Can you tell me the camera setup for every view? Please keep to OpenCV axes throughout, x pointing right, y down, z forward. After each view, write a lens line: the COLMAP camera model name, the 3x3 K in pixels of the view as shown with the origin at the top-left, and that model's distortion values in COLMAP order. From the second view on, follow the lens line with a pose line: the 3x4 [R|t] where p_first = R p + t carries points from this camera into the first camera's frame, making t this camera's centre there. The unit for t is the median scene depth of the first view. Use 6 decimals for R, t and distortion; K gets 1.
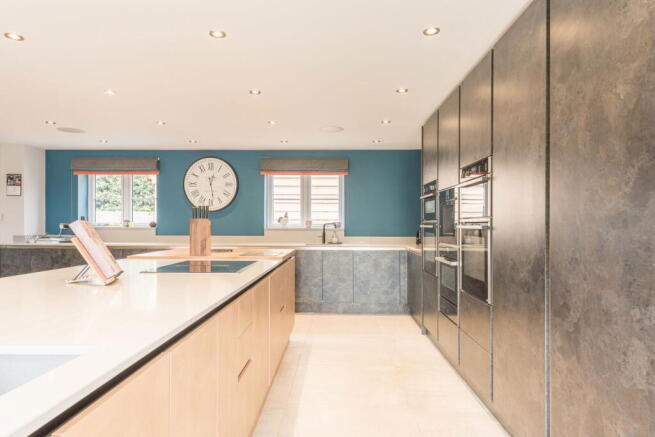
lens RADIAL K [[415.4, 0, 325.1], [0, 415.4, 231.3], [0, 0, 1]] dist [0.021144, -0.000569]
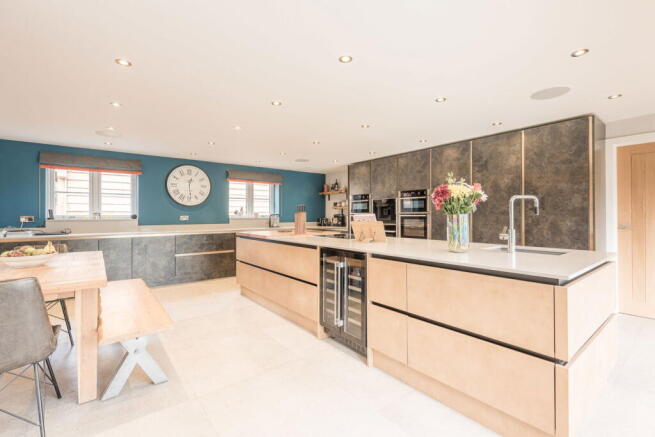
lens RADIAL K [[300.4, 0, 327.5], [0, 300.4, 218.5], [0, 0, 1]] dist [0.001096, 0.000146]
pose [[0.751257, -0.014372, 0.659854, -0.577529], [0.016872, 0.999854, 0.002568, -0.003509], [-0.659795, 0.009204, 0.751390, -0.002739]]
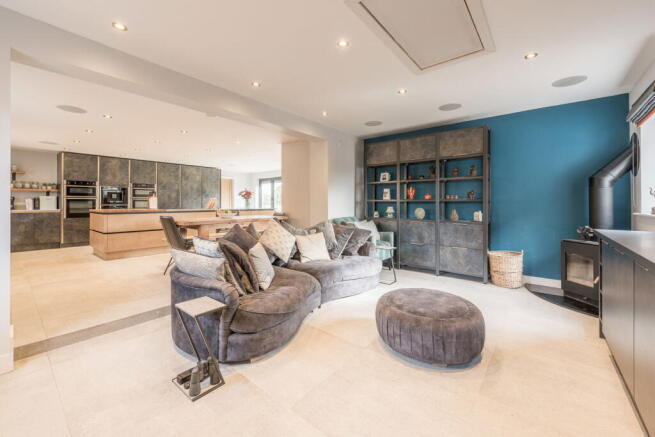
lens RADIAL K [[261.4, 0, 329.7], [0, 261.4, 204.0], [0, 0, 1]] dist [-0.000086, -0.000001]
pose [[-0.802647, -0.009300, 0.596382, -1.271128], [-0.000377, 0.999886, 0.015084, -0.001023], [-0.596455, 0.011882, -0.802559, 0.936402]]
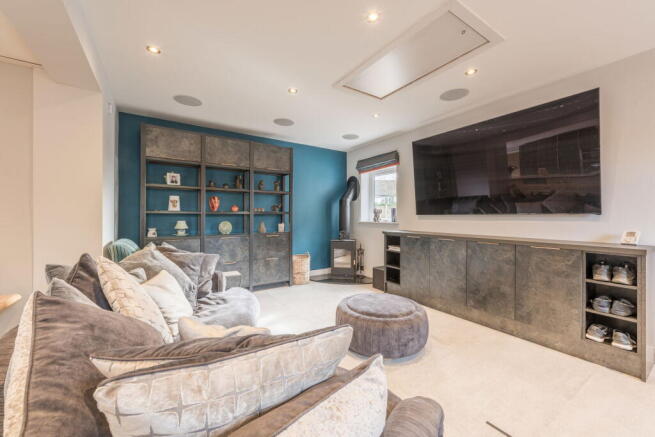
lens RADIAL K [[259.4, 0, 327.5], [0, 259.4, 218.5], [0, 0, 1]] dist [0.019765, 0.000040]
pose [[-0.807734, 0.000292, -0.589547, -0.864696], [-0.012935, 0.999750, 0.018217, -0.000668], [0.589405, 0.022340, -0.807529, 0.849664]]
